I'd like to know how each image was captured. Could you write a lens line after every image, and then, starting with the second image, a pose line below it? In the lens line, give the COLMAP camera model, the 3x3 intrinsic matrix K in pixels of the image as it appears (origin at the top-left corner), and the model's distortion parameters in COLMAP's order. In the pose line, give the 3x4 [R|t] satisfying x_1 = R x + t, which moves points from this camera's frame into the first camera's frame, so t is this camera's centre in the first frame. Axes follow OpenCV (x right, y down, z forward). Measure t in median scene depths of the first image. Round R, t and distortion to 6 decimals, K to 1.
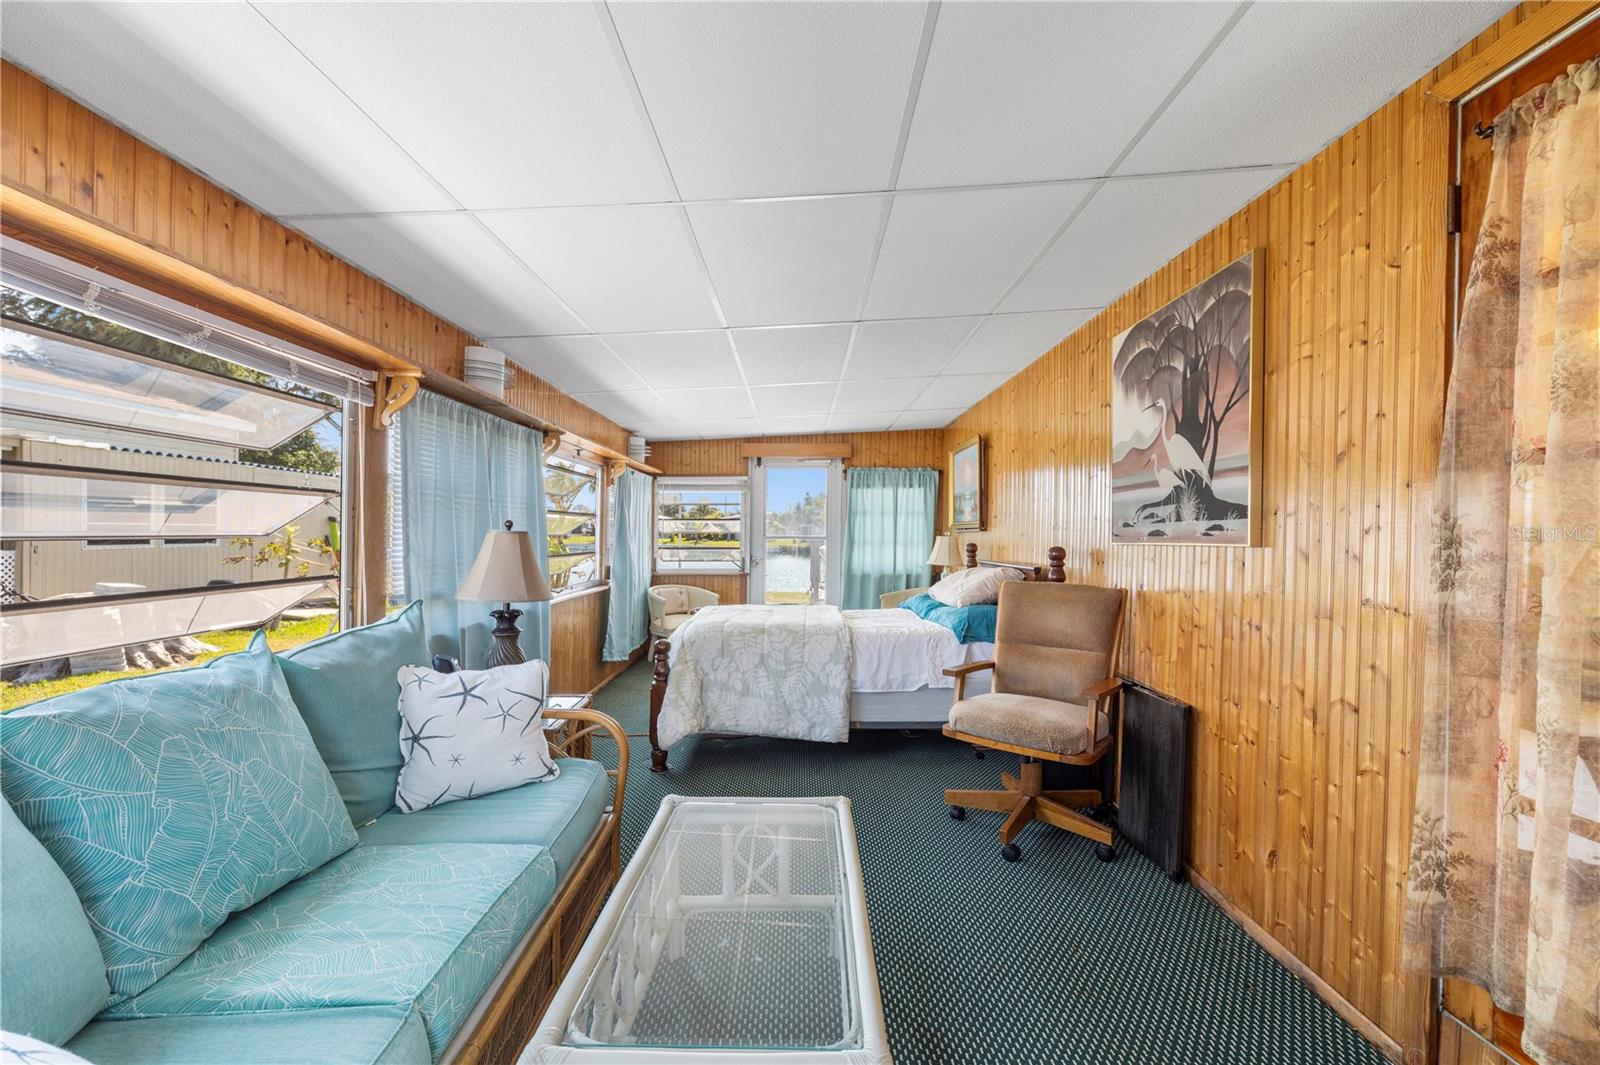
lens RADIAL K [[679.6, 0, 797.8], [0, 679.6, 530.5], [0, 0, 1]] dist [-0.000956, 0.000755]
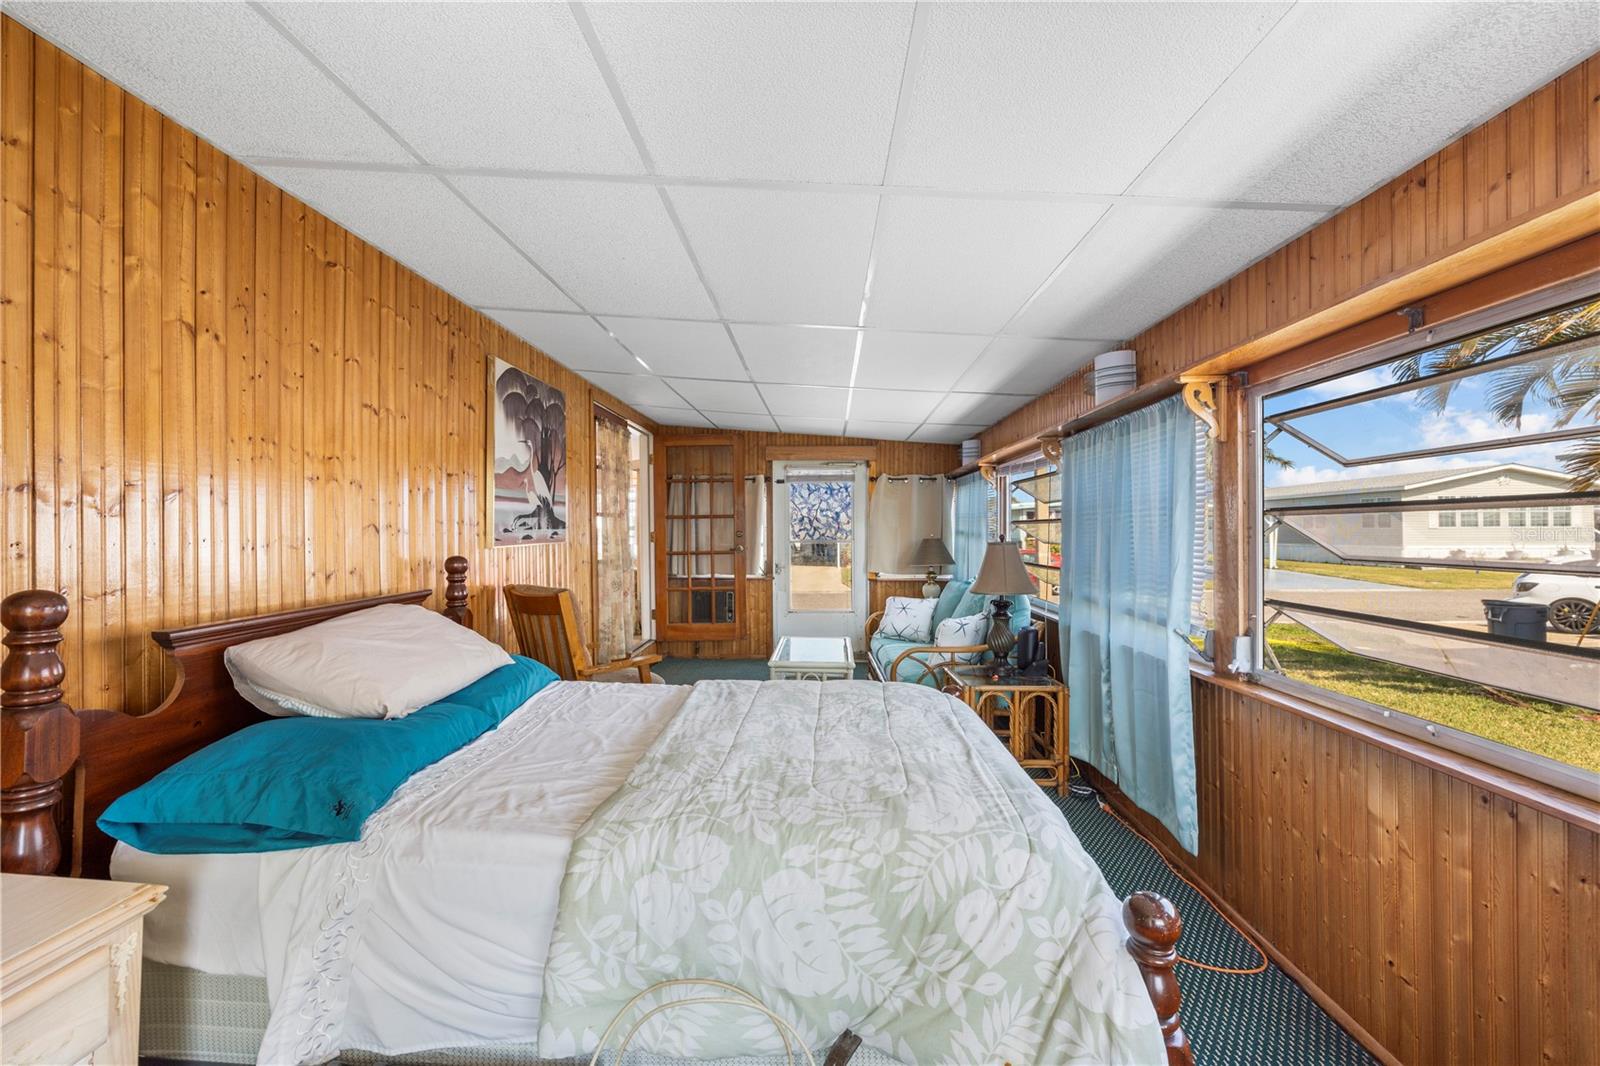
lens RADIAL K [[679.6, 0, 797.1], [0, 679.6, 528.9], [0, 0, 1]] dist [-0.000956, 0.000755]
pose [[-0.999364, -0.017811, 0.030892, -0.023919], [-0.017963, 0.999828, -0.004650, -0.006397], [-0.030804, -0.005202, -0.999512, 0.943793]]
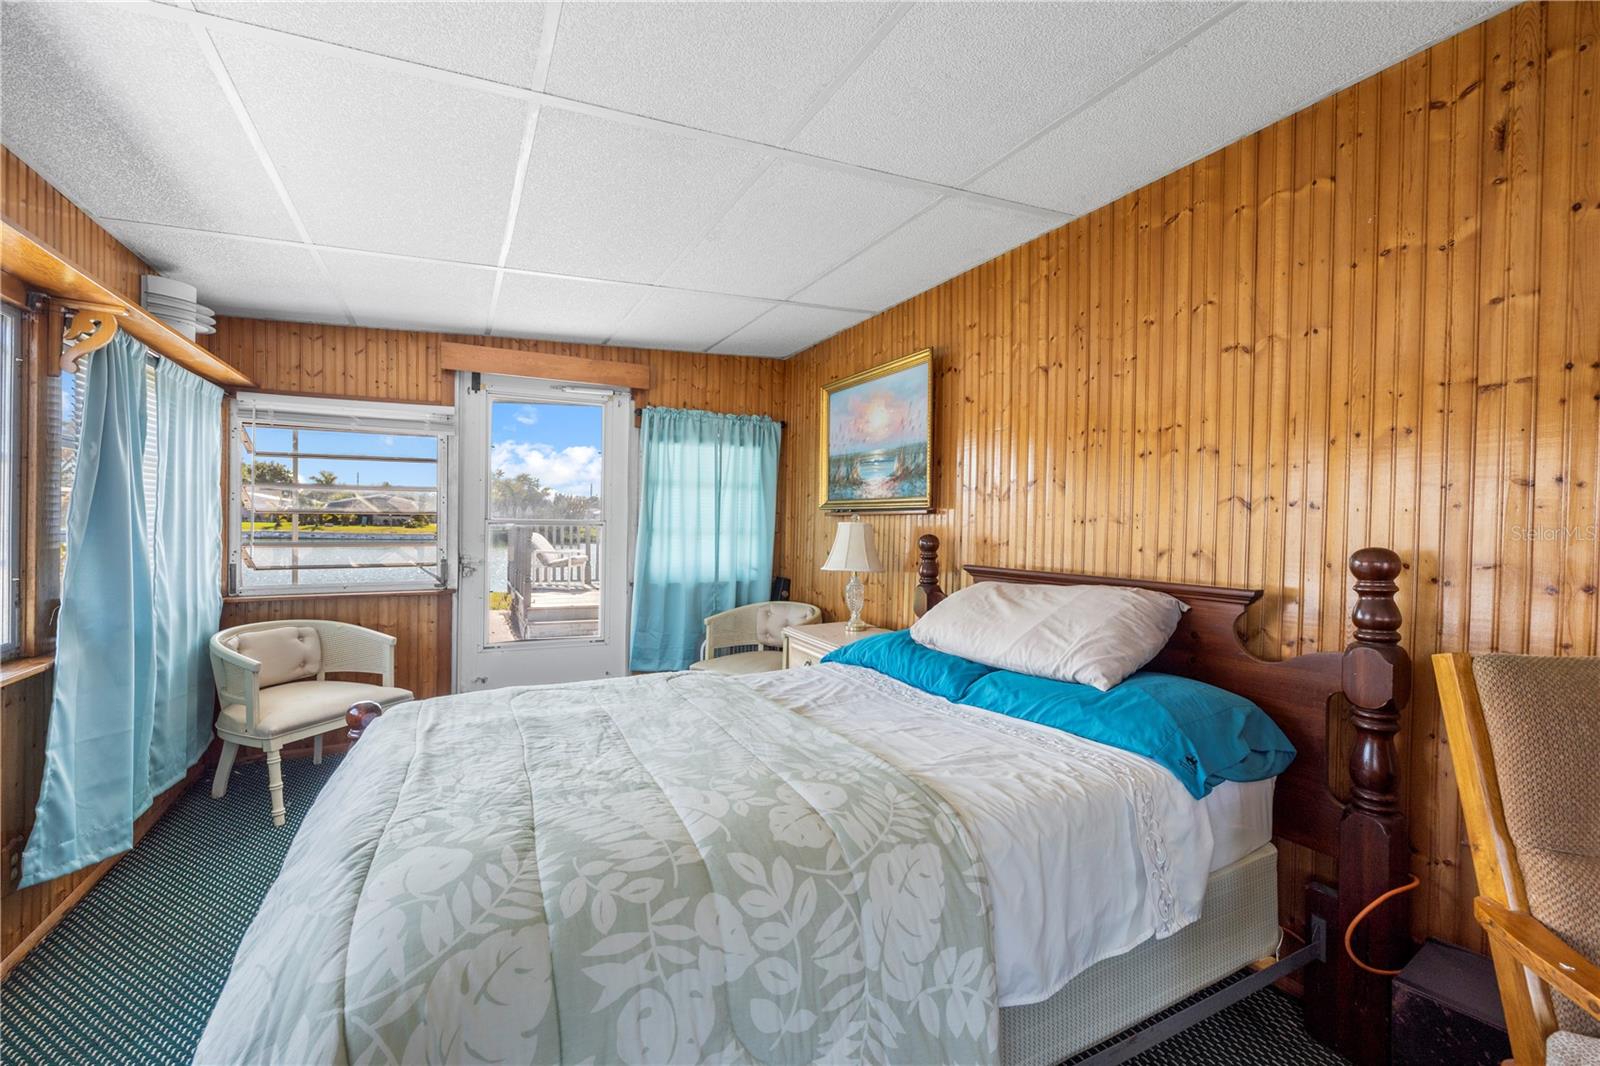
lens RADIAL K [[679.6, 0, 803.0], [0, 679.6, 533.0], [0, 0, 1]] dist [-0.000956, 0.000755]
pose [[0.889282, -0.001001, 0.457358, -0.075232], [-0.010506, 0.999689, 0.022615, 0.004043], [-0.457238, -0.024916, 0.888995, 0.408997]]
